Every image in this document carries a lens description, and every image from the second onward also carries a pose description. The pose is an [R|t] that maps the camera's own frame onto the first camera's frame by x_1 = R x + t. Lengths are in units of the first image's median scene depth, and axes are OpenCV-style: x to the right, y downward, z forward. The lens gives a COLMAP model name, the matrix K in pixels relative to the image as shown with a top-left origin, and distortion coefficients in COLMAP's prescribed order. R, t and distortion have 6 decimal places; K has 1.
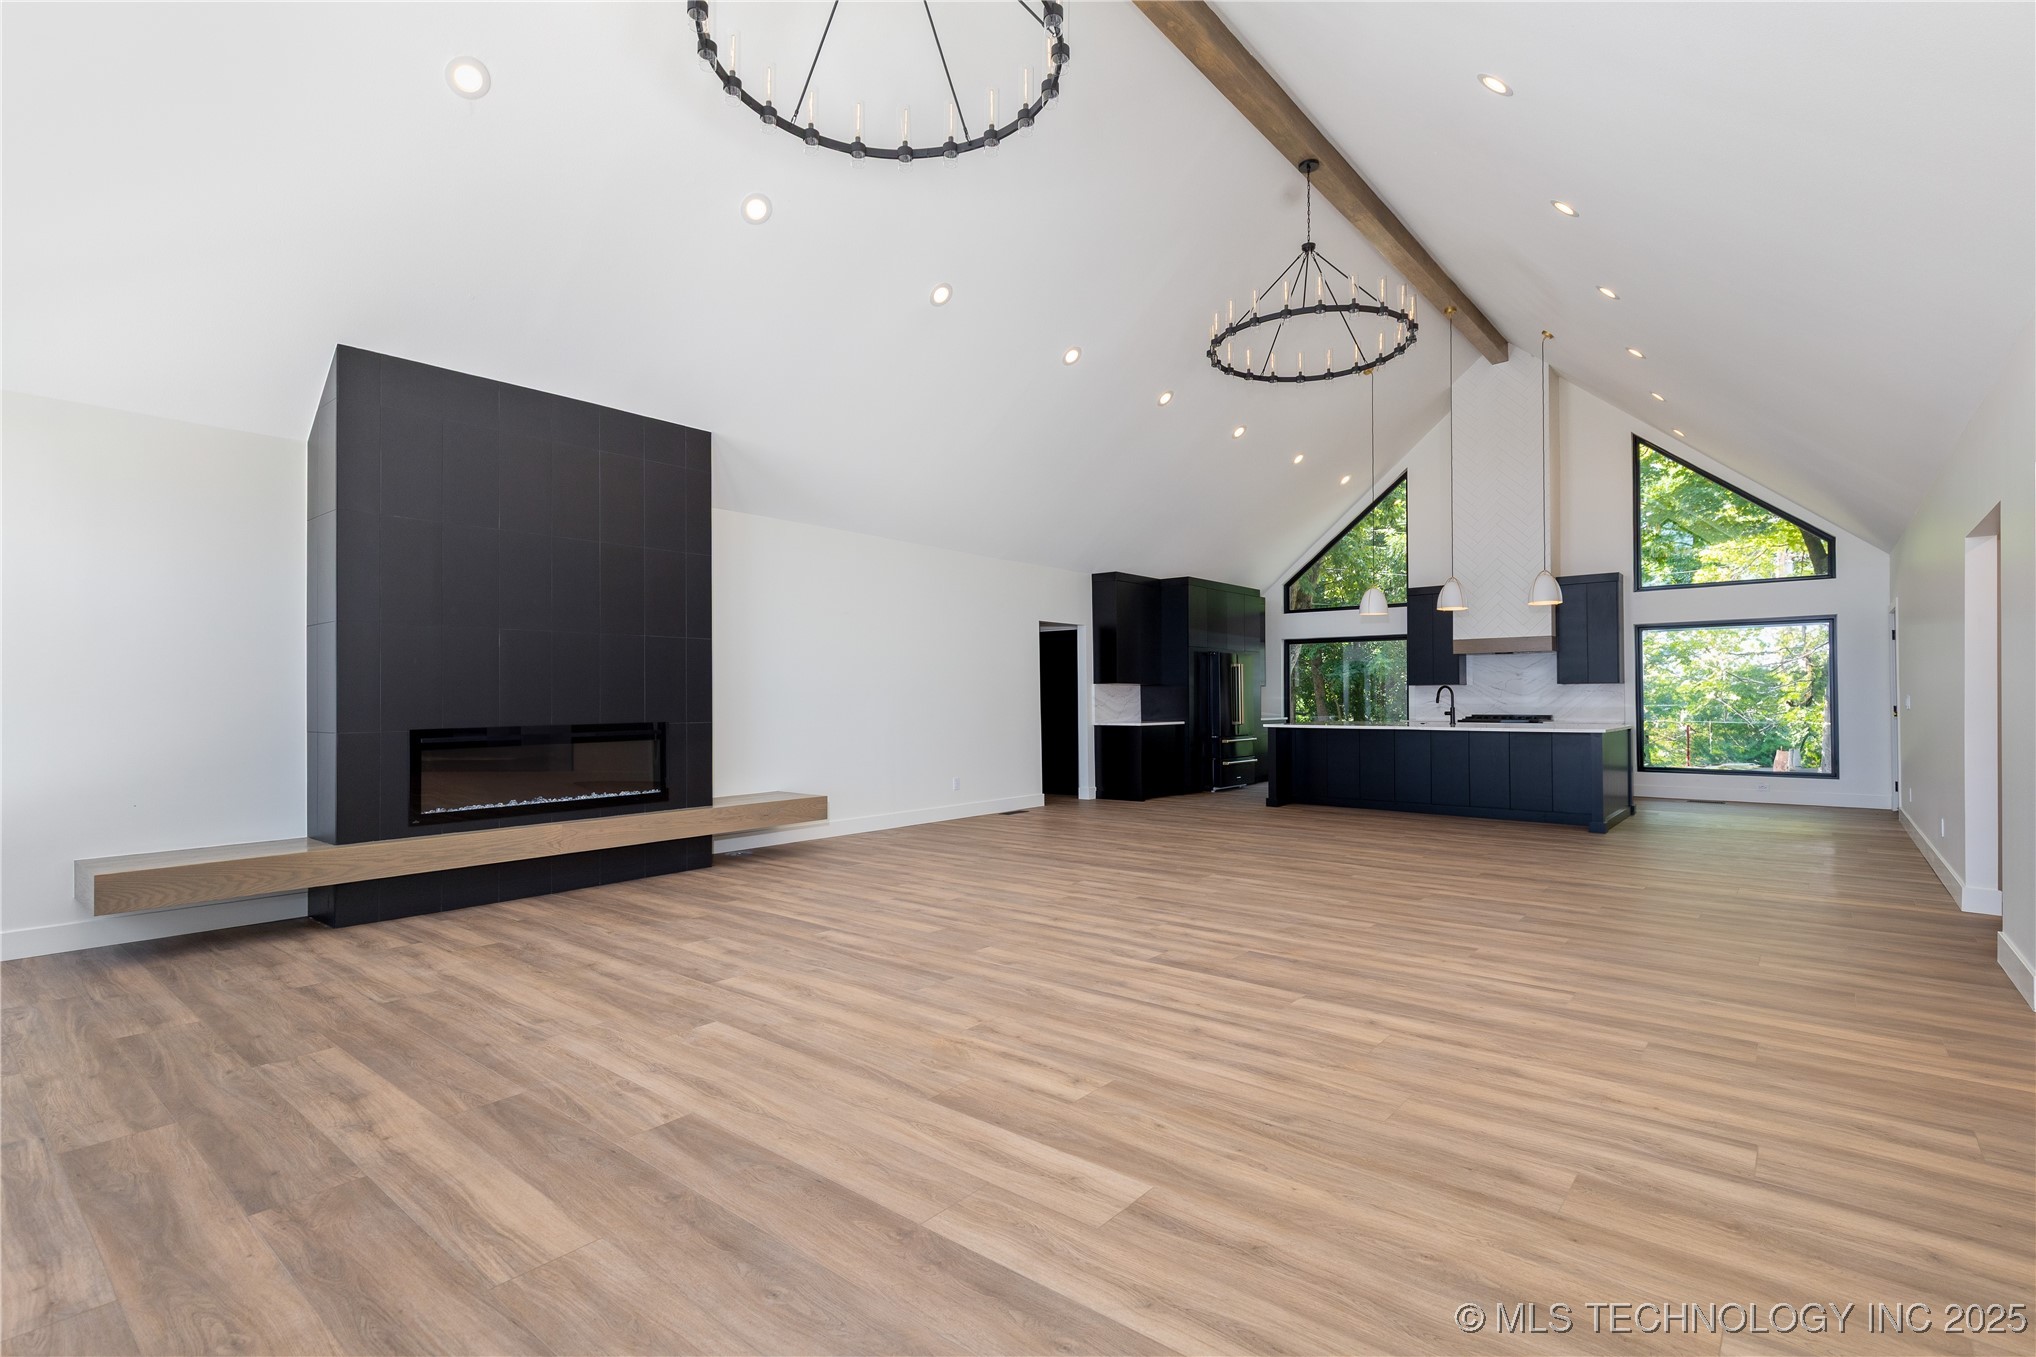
lens RADIAL K [[923.8, 0, 1019.9], [0, 923.8, 694.2], [0, 0, 1]] dist [0.004342, -0.000122]
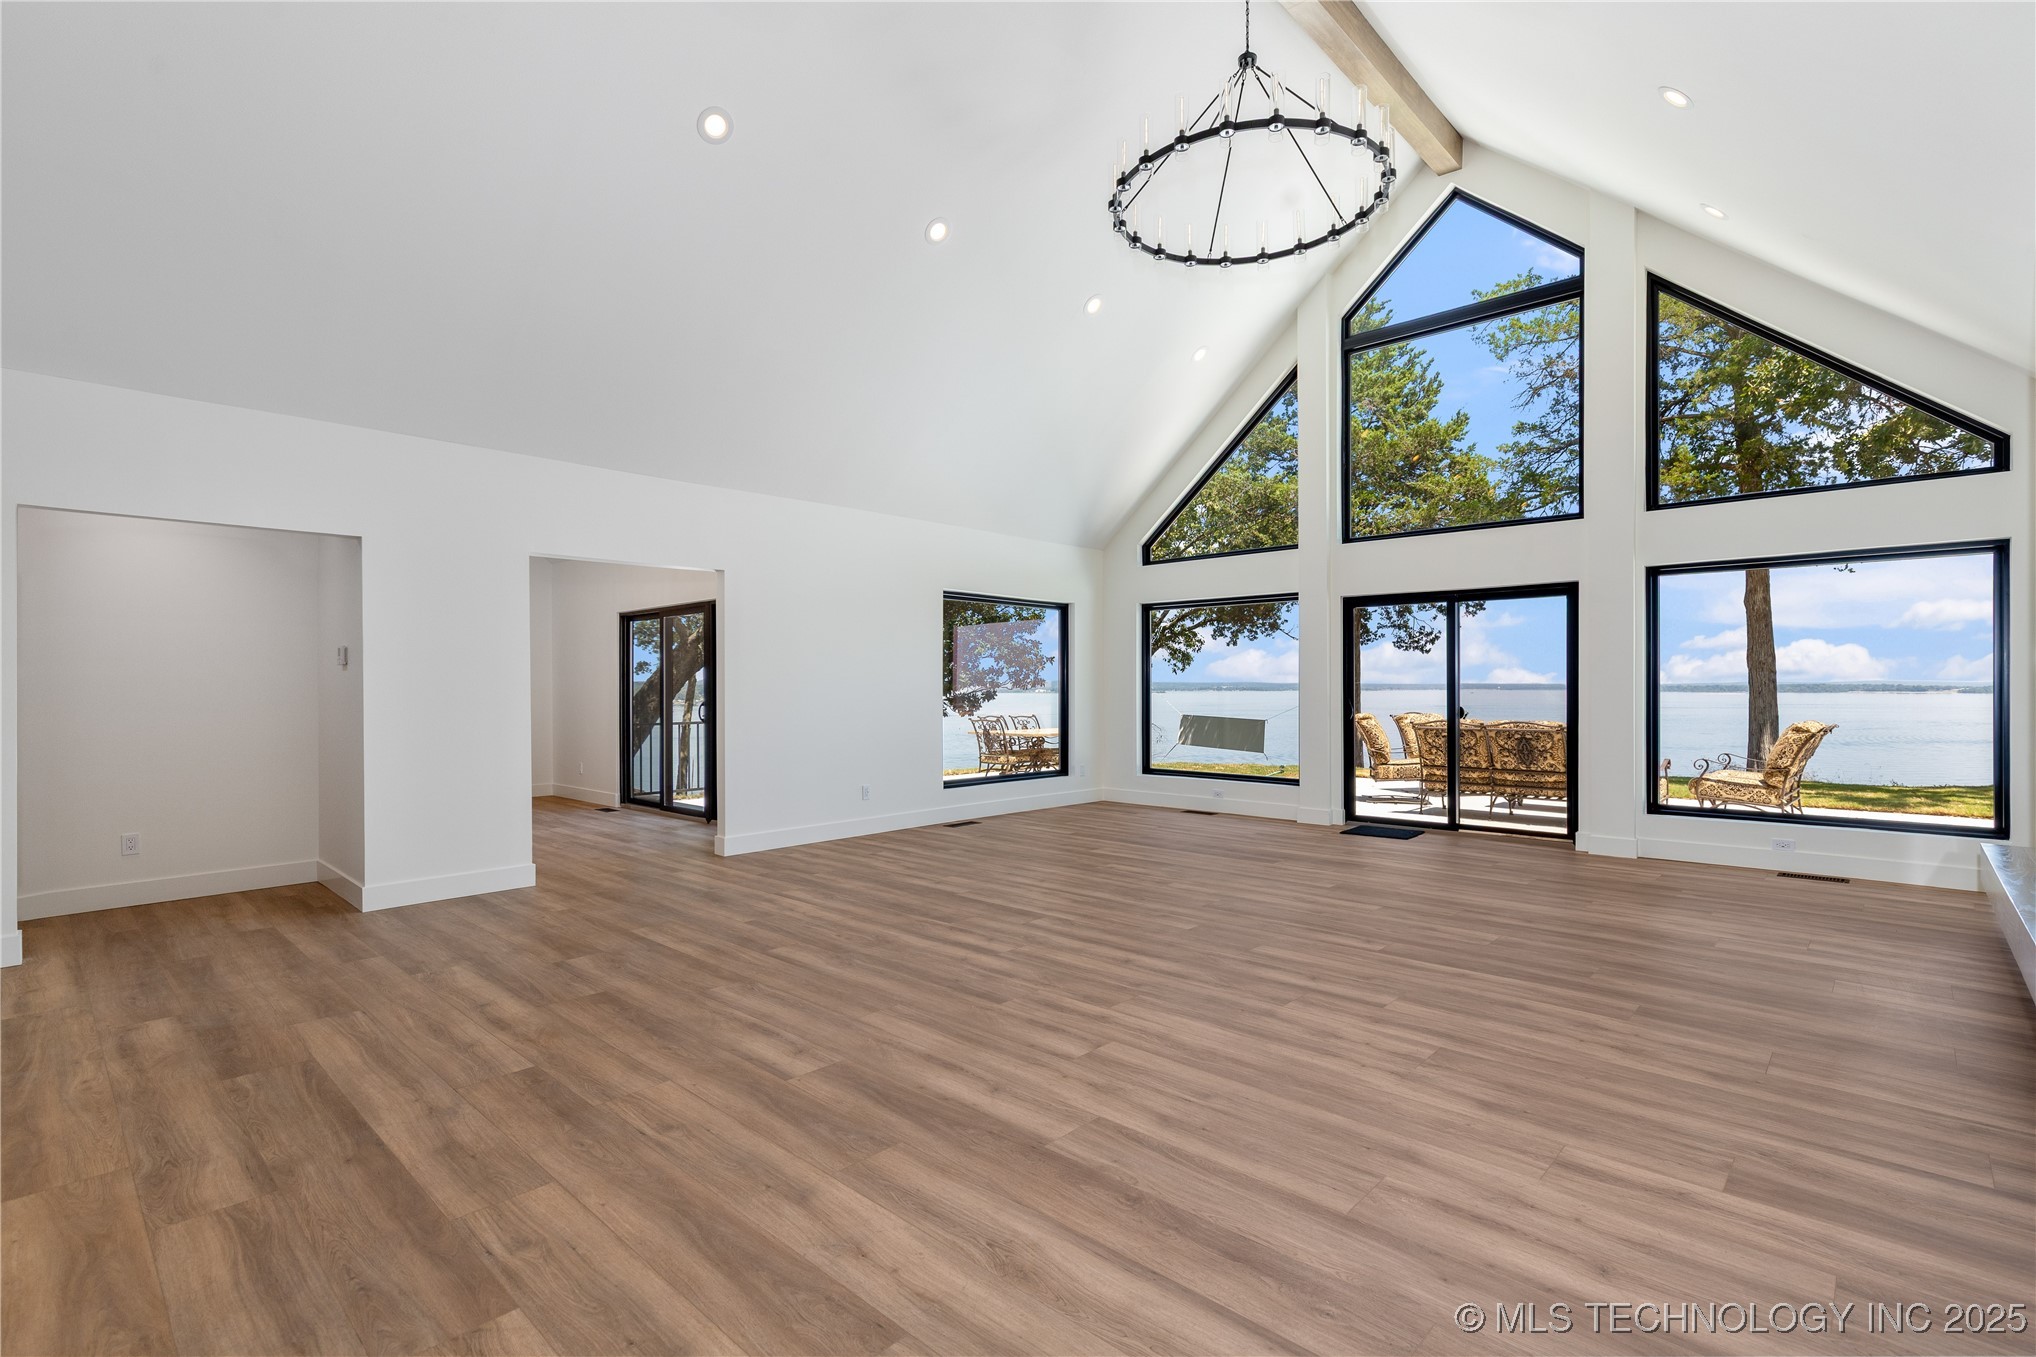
lens RADIAL K [[923.8, 0, 1019.9], [0, 923.8, 694.2], [0, 0, 1]] dist [0.004342, -0.000122]
pose [[-0.998194, 0.007990, 0.059533, 0.117904], [0.008094, 0.999966, 0.001521, 0.001921], [-0.059519, 0.002000, -0.998225, 2.589409]]
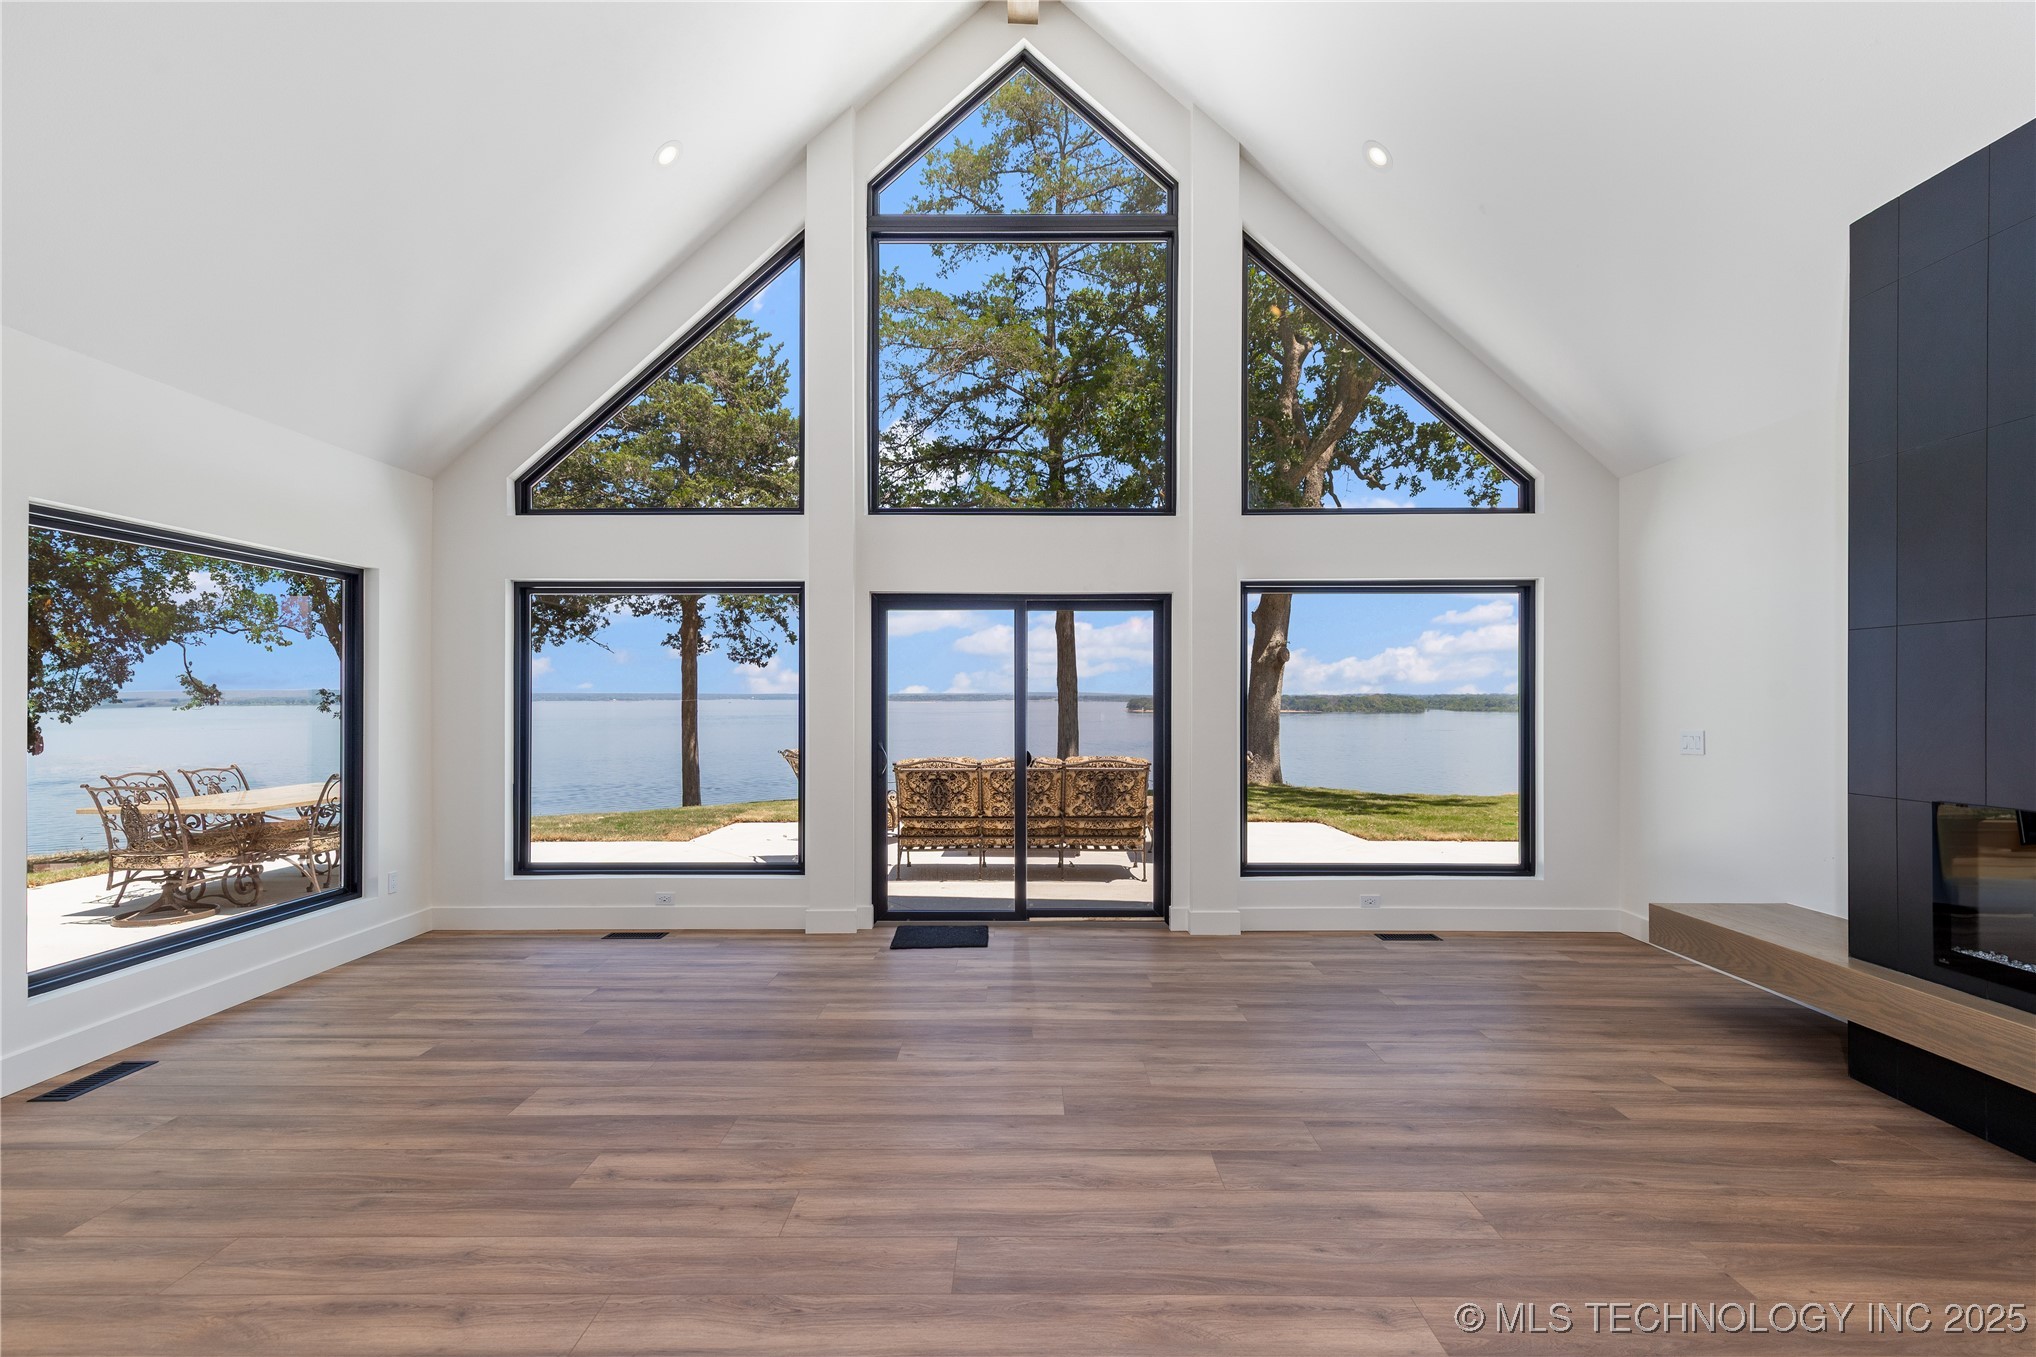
lens RADIAL K [[944.2, 0, 992.9], [0, 944.2, 694.8], [0, 0, 1]] dist [0.006296, -0.000050]
pose [[-0.780626, 0.007358, -0.624955, 0.289497], [0.009914, 0.999951, -0.000611, -0.054378], [0.624920, -0.006673, -0.780661, 1.624231]]
